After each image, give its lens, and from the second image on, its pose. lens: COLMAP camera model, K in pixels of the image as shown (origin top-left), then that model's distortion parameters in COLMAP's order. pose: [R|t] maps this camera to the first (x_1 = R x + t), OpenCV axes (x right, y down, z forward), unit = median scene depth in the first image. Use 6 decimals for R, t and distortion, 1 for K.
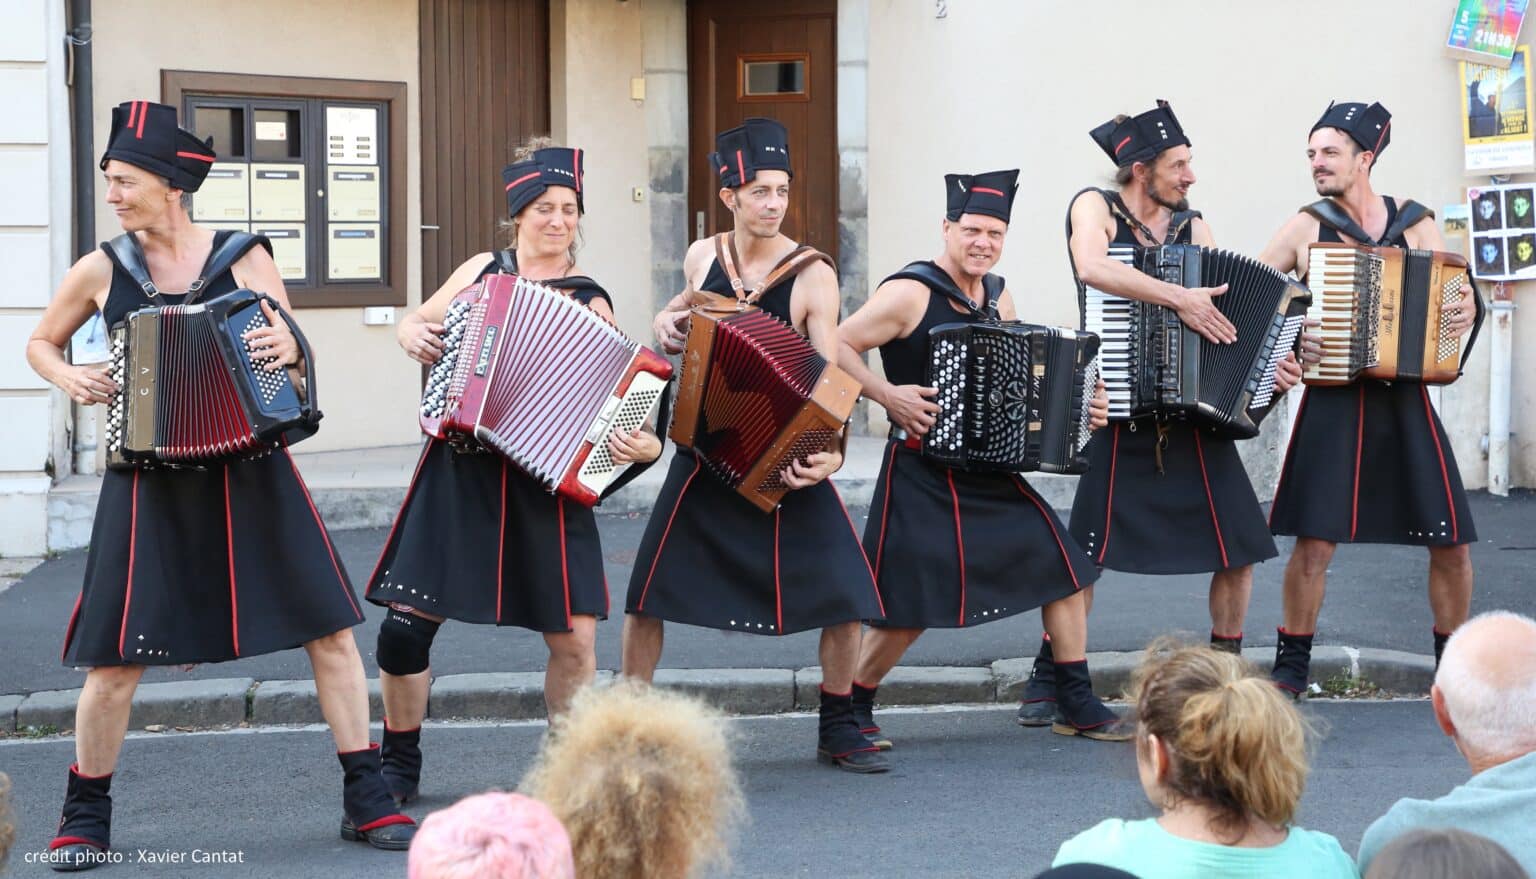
lens RADIAL K [[2785.0, 0, 812.0], [0, 2785.0, 322.1], [0, 0, 1]] dist [0.243375, 0.192546]
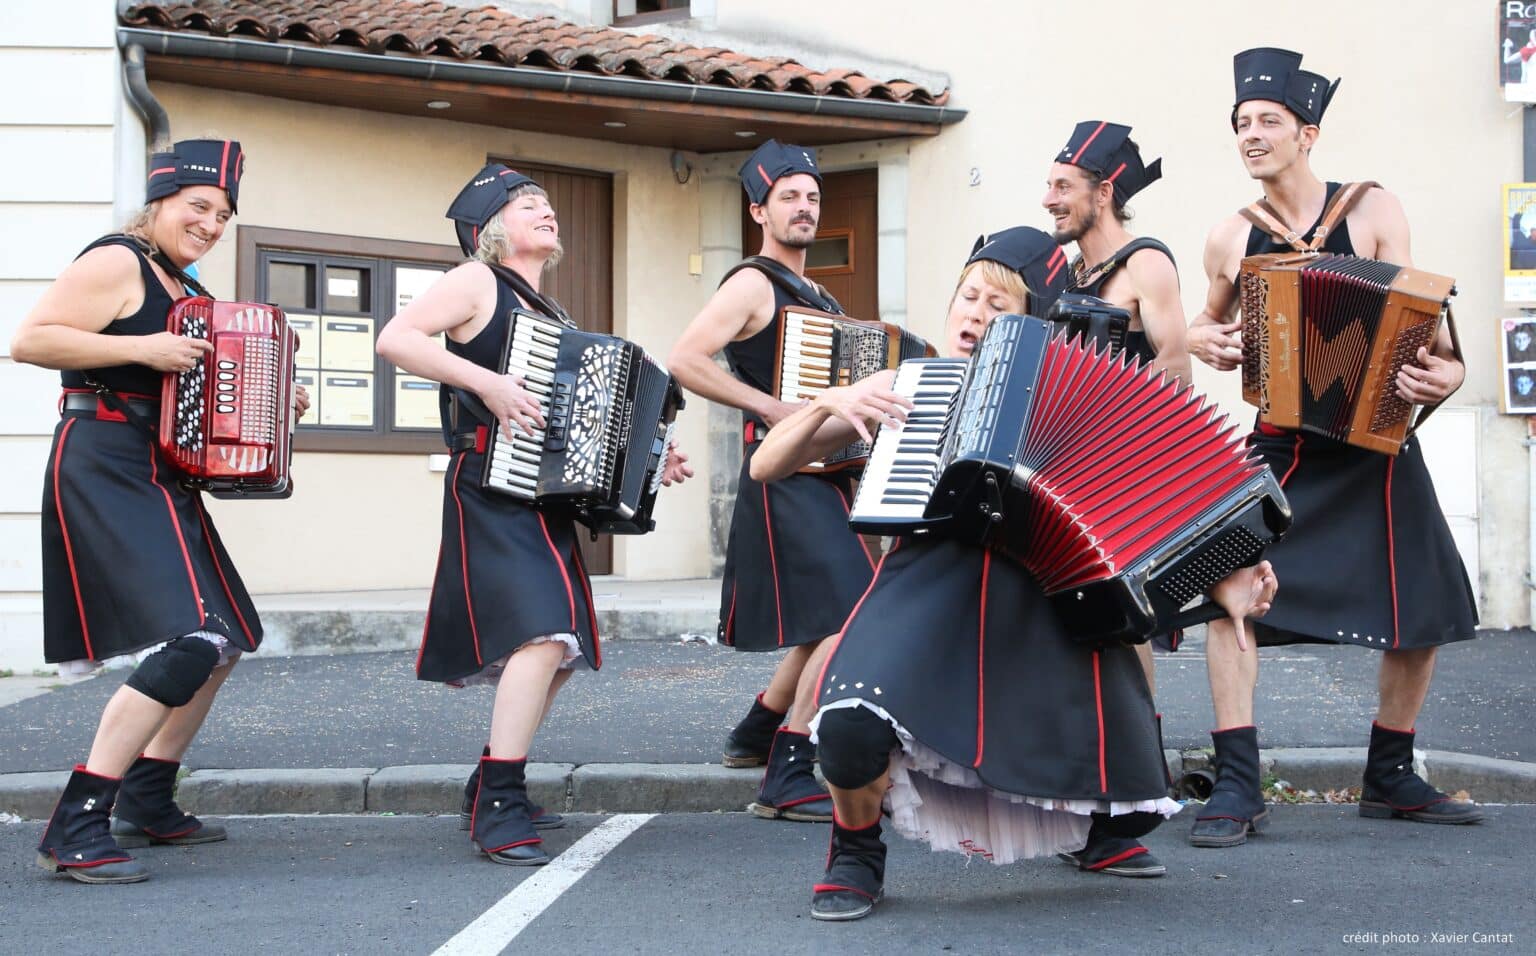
lens RADIAL K [[2115.5, 0, 729.3], [0, 2115.5, 402.7], [0, 0, 1]] dist [0.092383, 0.053122]
pose [[0.995869, -0.003194, -0.090748, 0.027807], [-0.004847, 0.996087, -0.088243, 0.046976], [0.090675, 0.088318, 0.991957, 0.216726]]
